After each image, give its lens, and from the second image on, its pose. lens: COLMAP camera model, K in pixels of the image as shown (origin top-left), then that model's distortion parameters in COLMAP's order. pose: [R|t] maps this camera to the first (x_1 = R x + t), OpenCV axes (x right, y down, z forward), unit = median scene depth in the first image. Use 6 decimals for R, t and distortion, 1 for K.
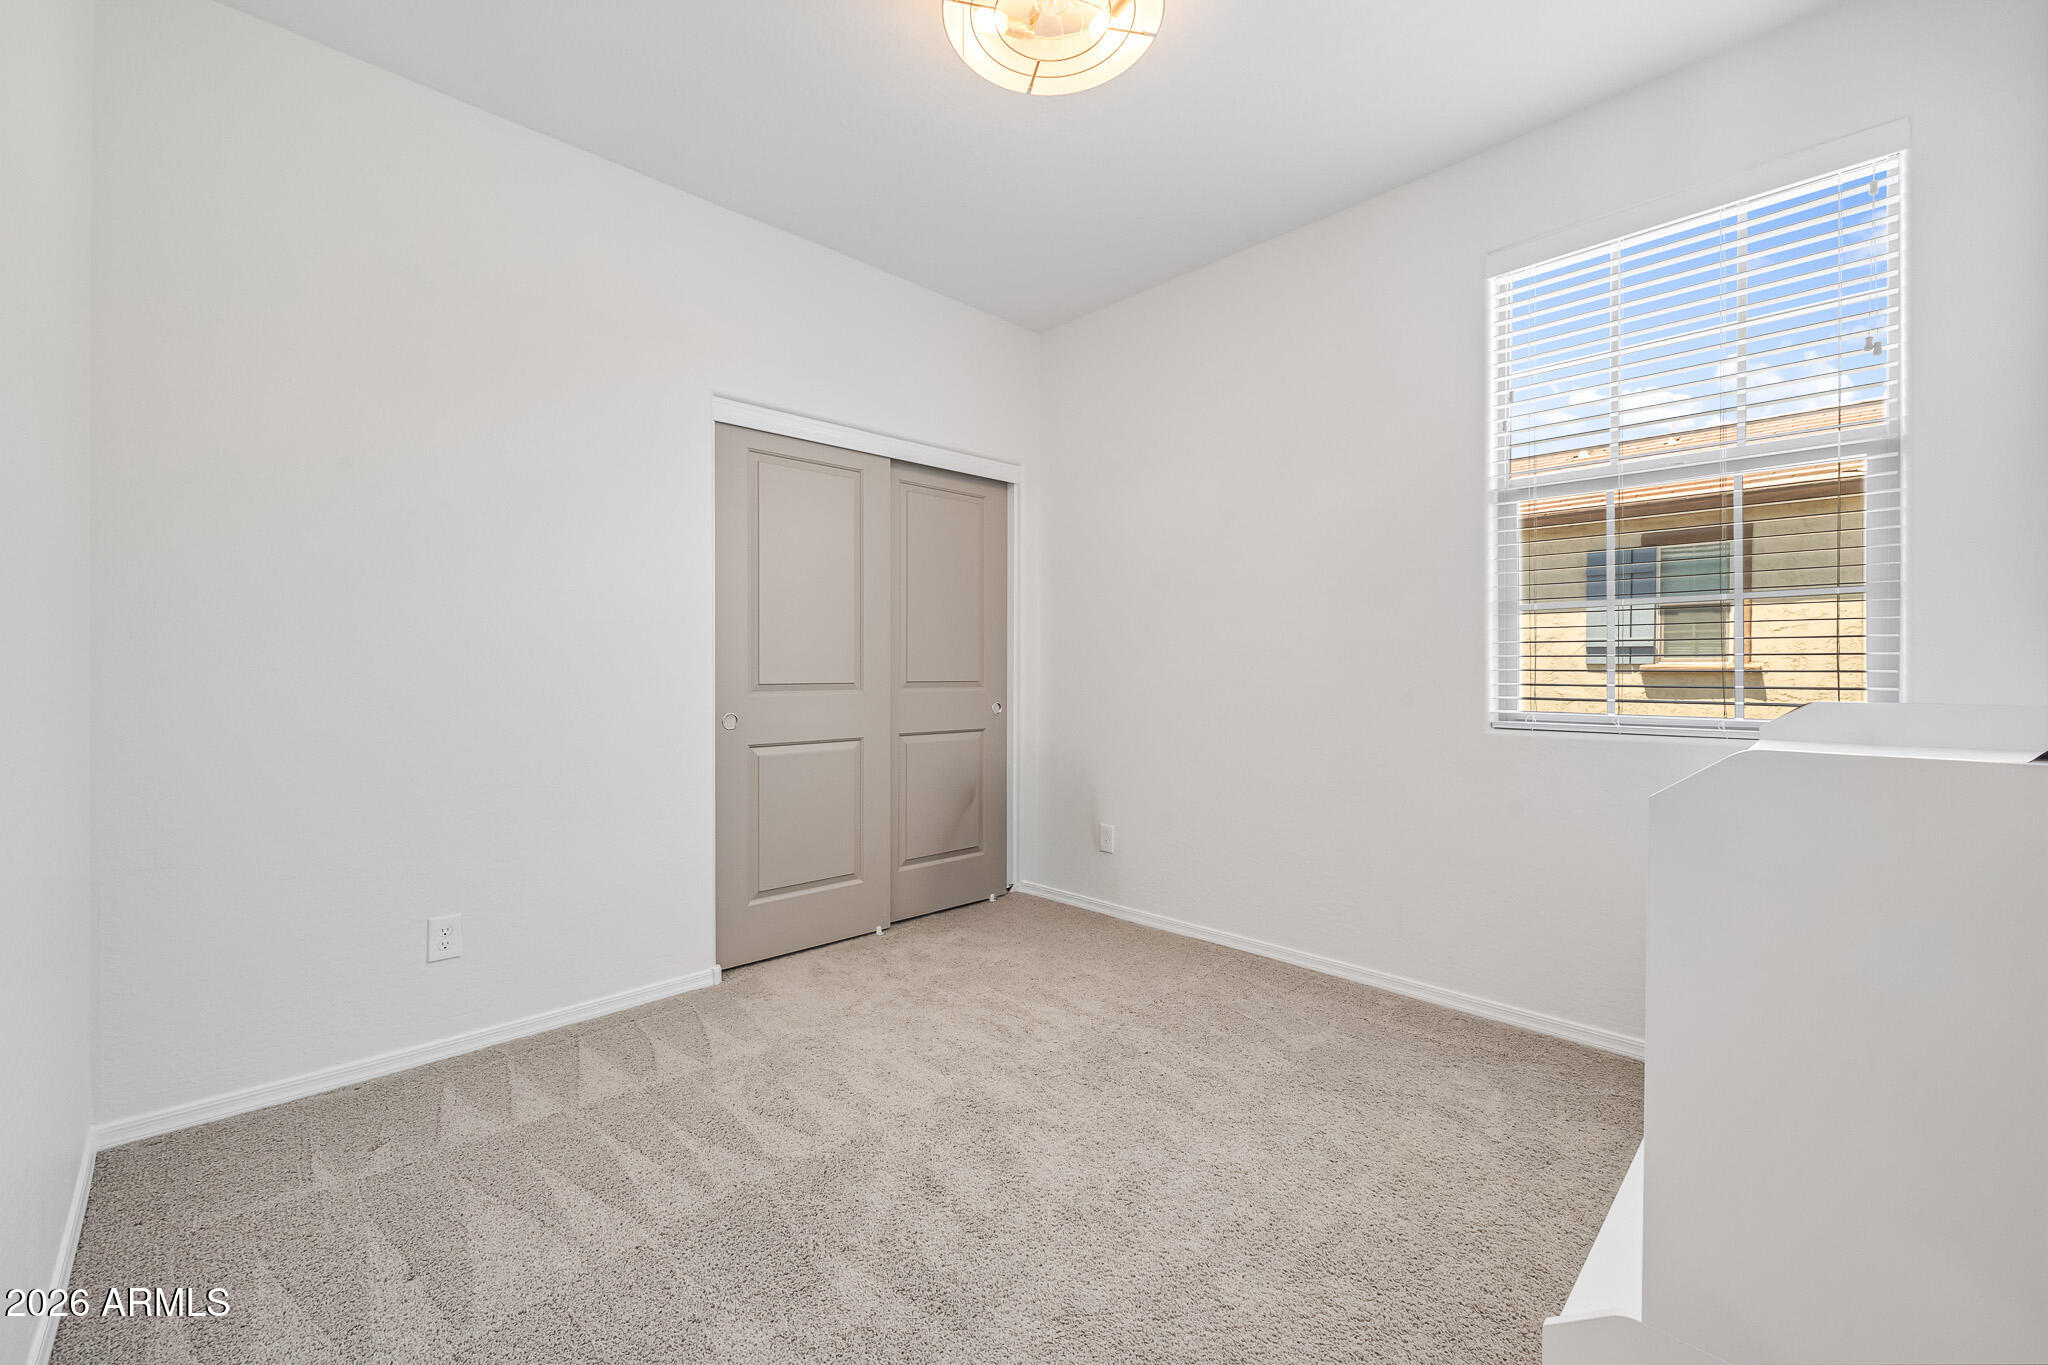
lens RADIAL K [[816.7, 0, 1021.9], [0, 816.7, 682.4], [0, 0, 1]] dist [-0.001483, -0.000676]
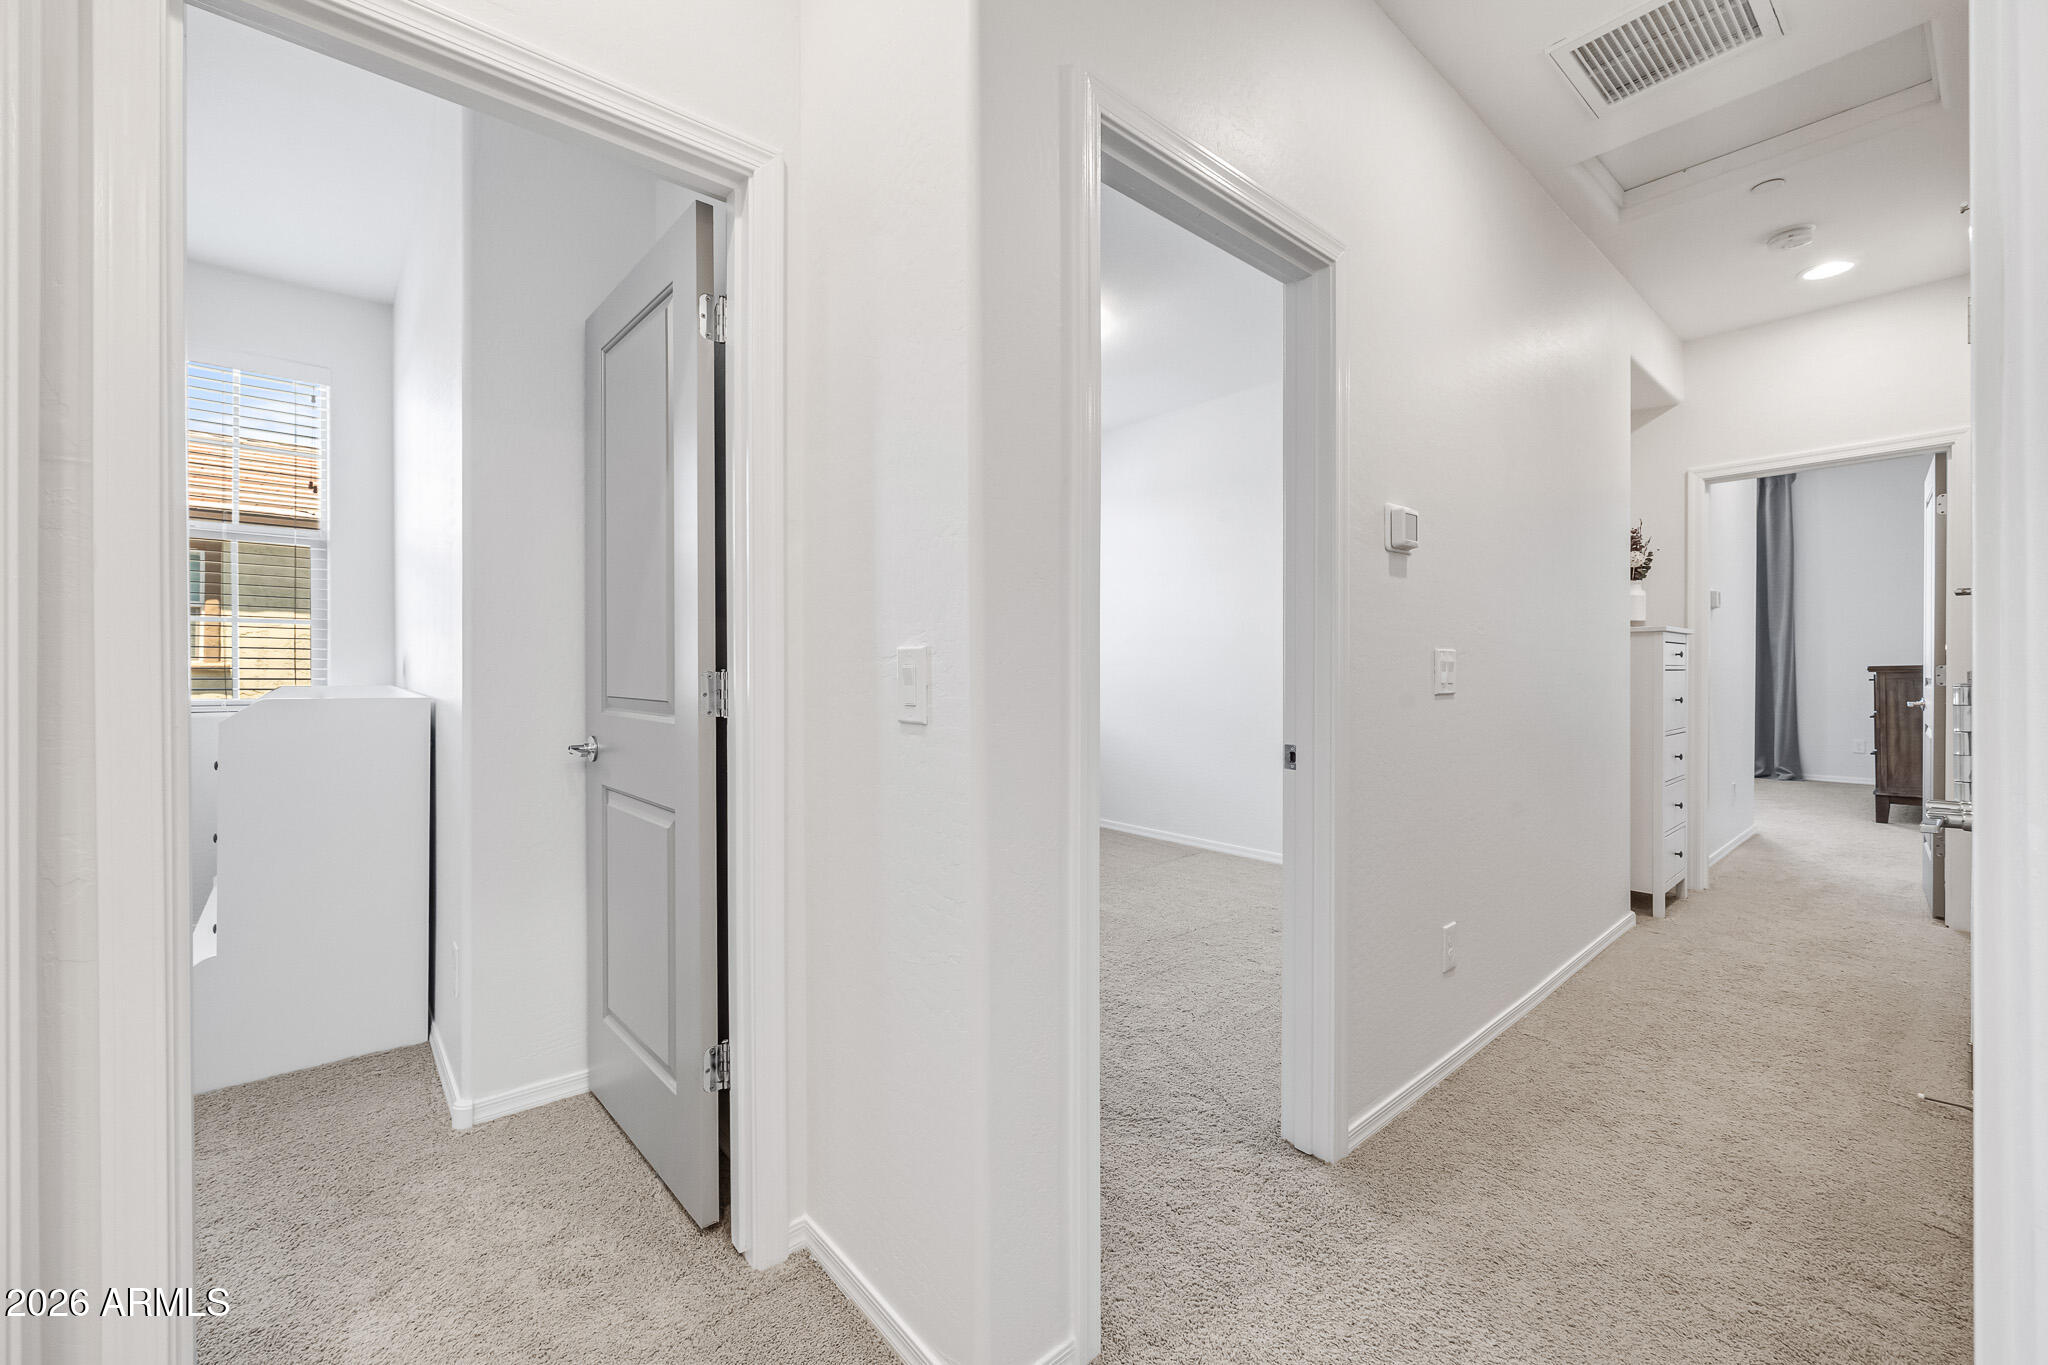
lens RADIAL K [[816.7, 0, 1020.5], [0, 816.7, 665.6], [0, 0, 1]] dist [-0.001483, -0.000676]
pose [[0.044686, -0.001216, 0.999000, -0.676746], [0.007934, 0.999968, 0.000862, -0.010490], [-0.998970, 0.007888, 0.044694, -0.631317]]
